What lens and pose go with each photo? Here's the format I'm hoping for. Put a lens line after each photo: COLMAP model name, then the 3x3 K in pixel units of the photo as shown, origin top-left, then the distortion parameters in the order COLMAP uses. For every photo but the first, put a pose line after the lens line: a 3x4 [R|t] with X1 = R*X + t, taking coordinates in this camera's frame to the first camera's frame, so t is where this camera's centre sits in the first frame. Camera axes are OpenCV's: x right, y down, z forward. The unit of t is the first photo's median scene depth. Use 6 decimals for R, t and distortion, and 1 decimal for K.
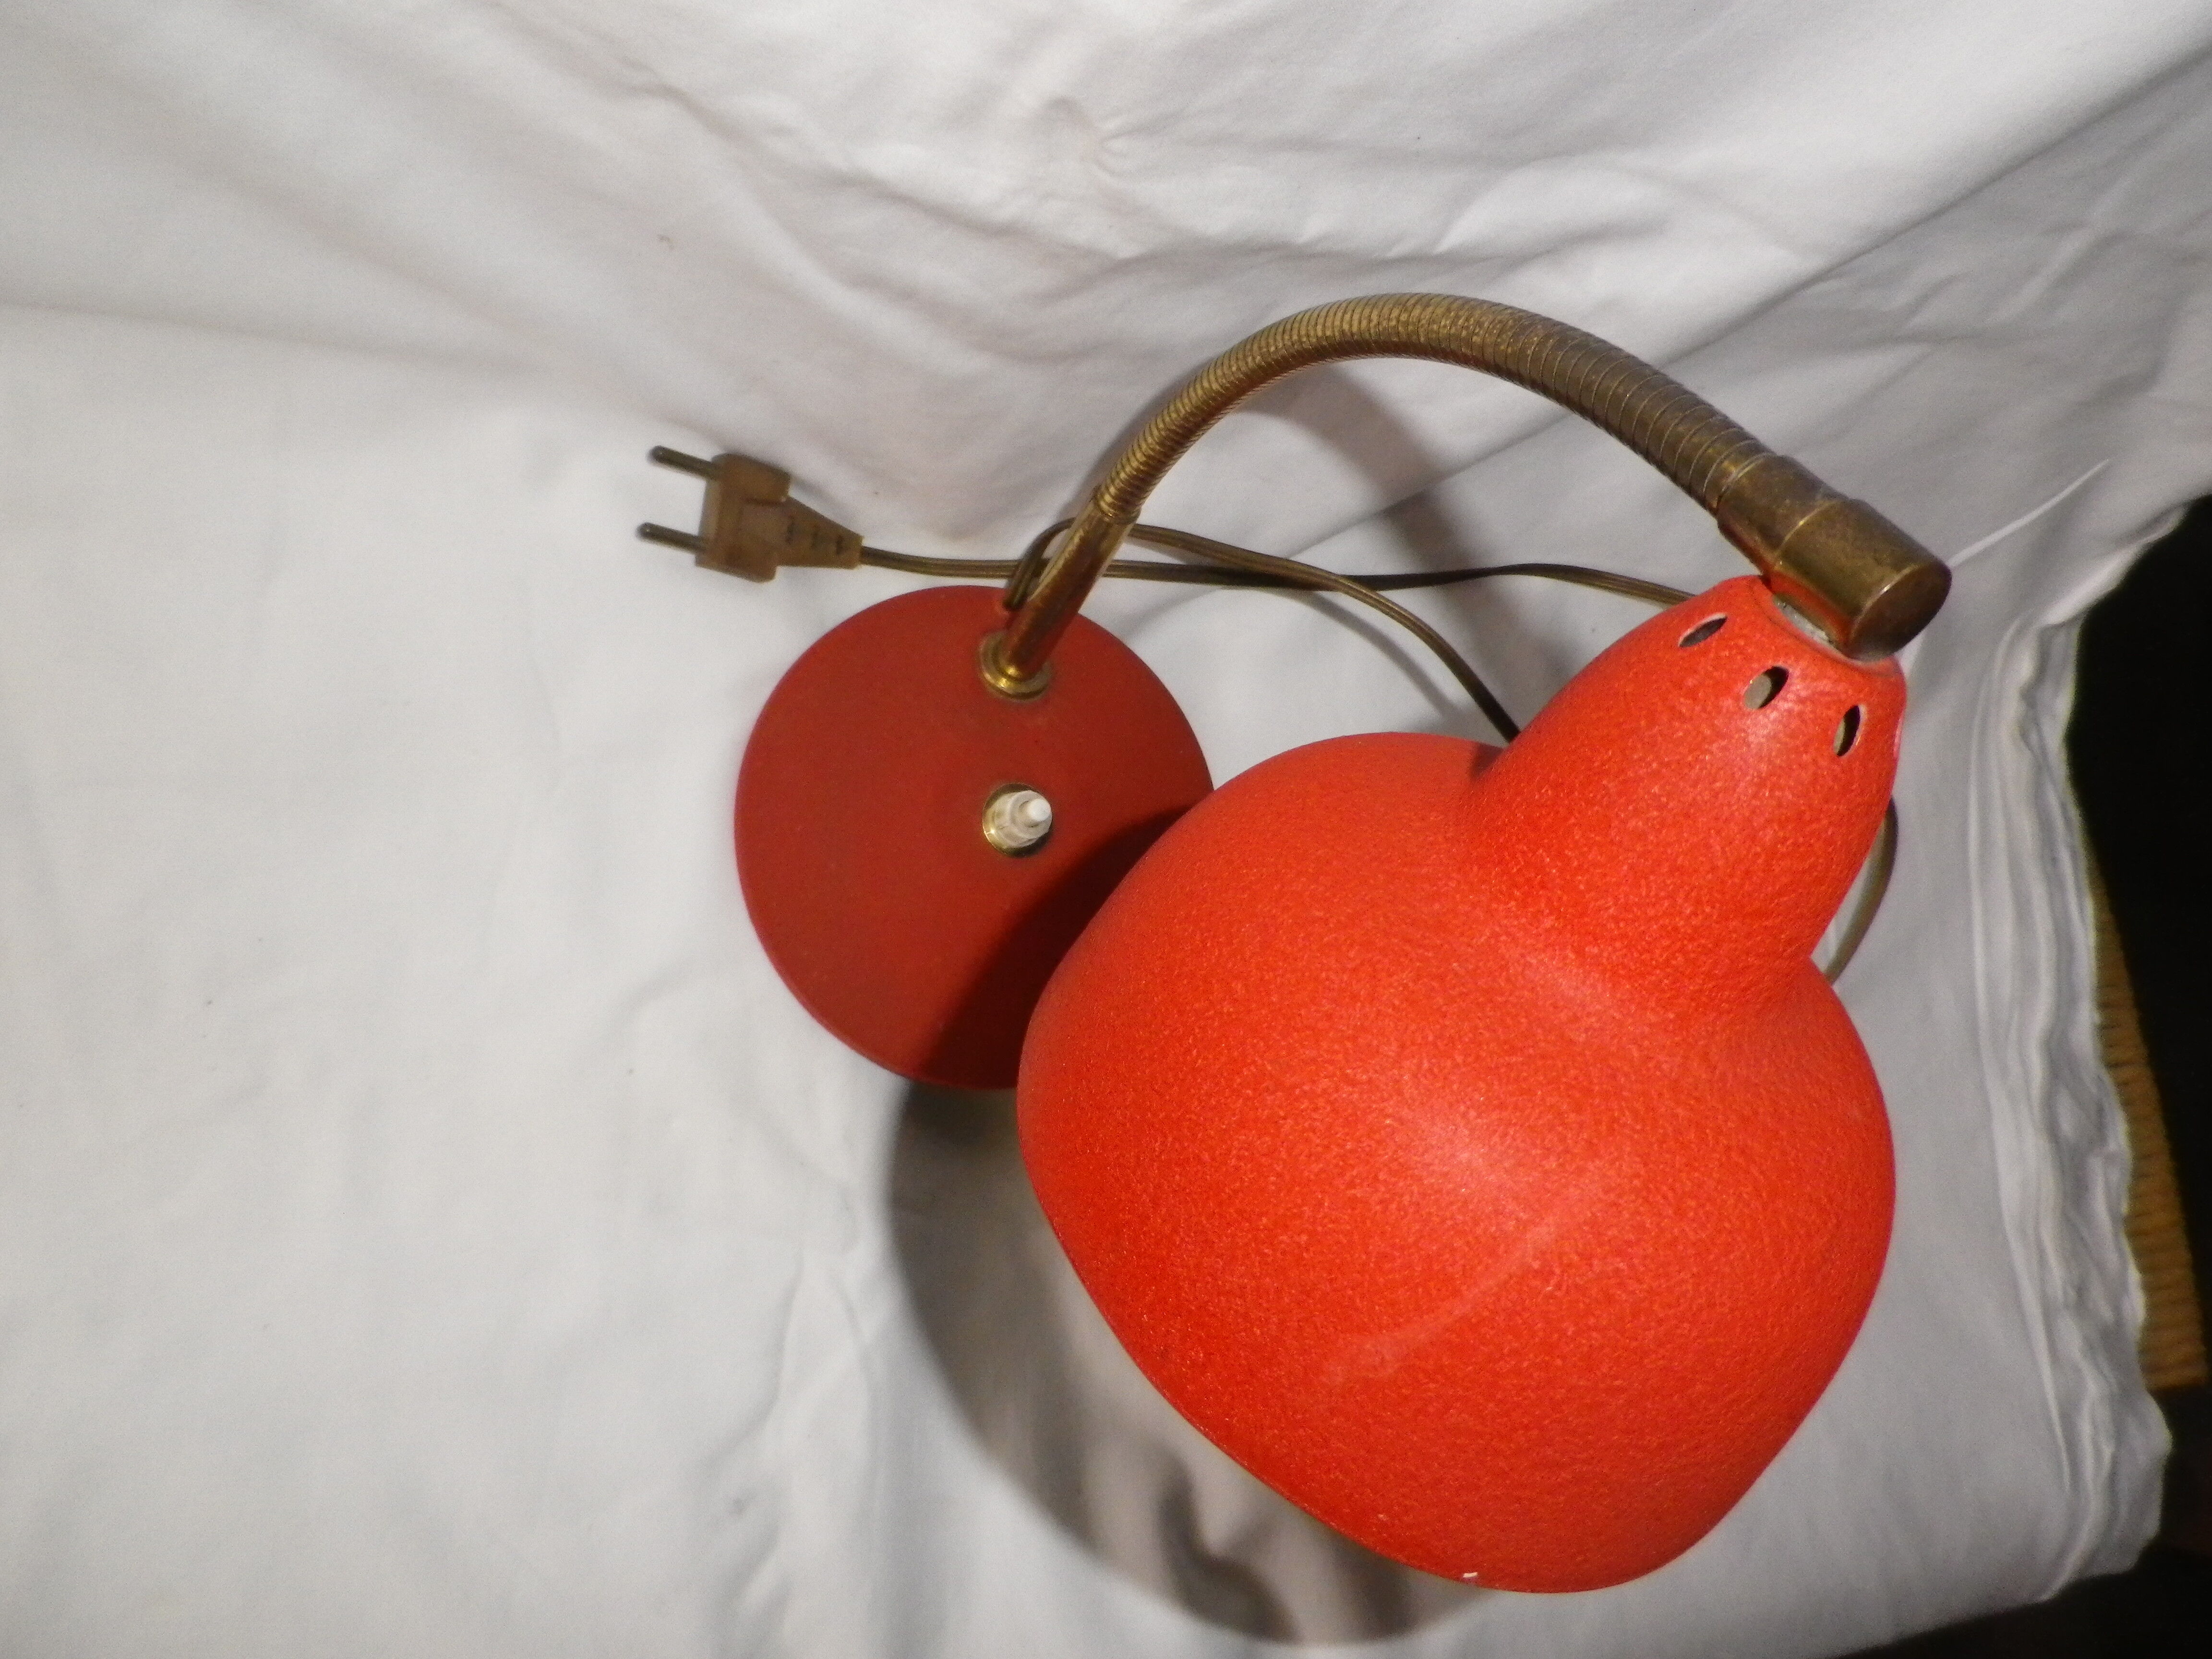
lens RADIAL K [[1669.7, 0, 1106.0], [0, 1669.7, 829.5], [0, 0, 1]] dist [0.002537, 0.001628]
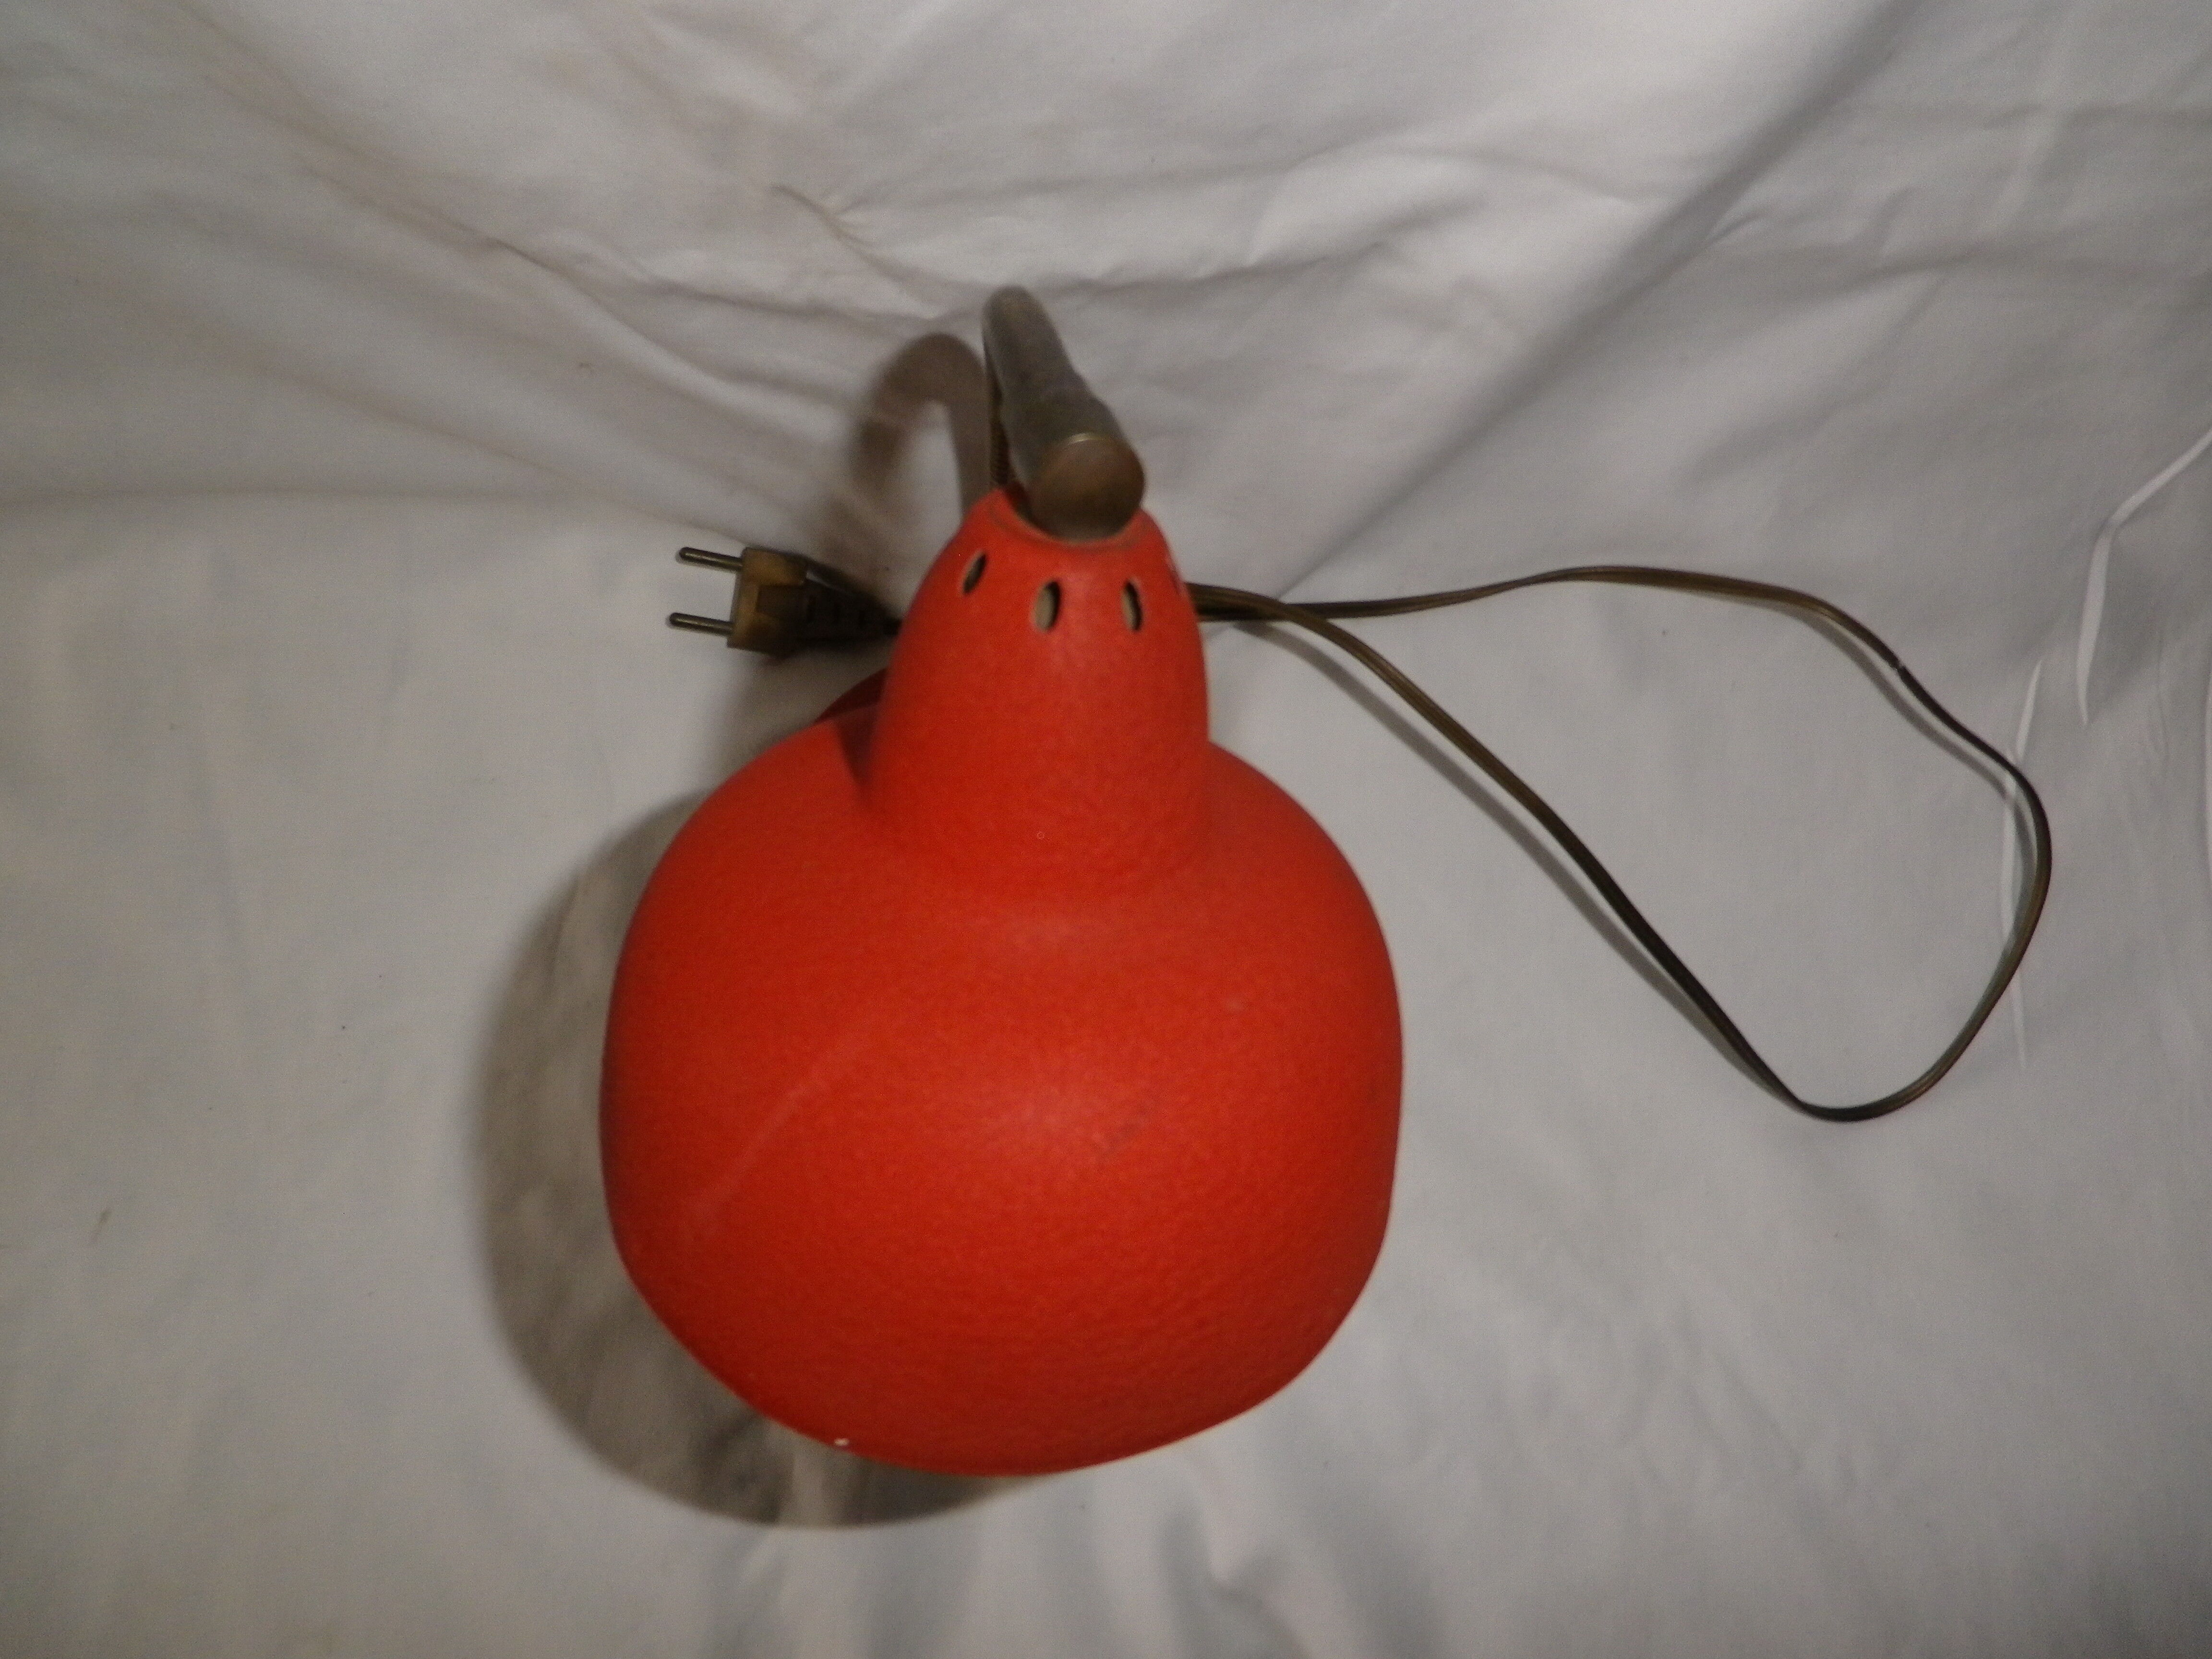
lens RADIAL K [[1622.3, 0, 1106.0], [0, 1622.3, 829.5], [0, 0, 1]] dist [-0.000531, 0.046681]
pose [[0.941289, -0.063845, -0.331509, 0.379181], [0.037255, 0.995602, -0.085958, 0.077604], [0.335539, 0.068561, 0.939528, 0.040335]]
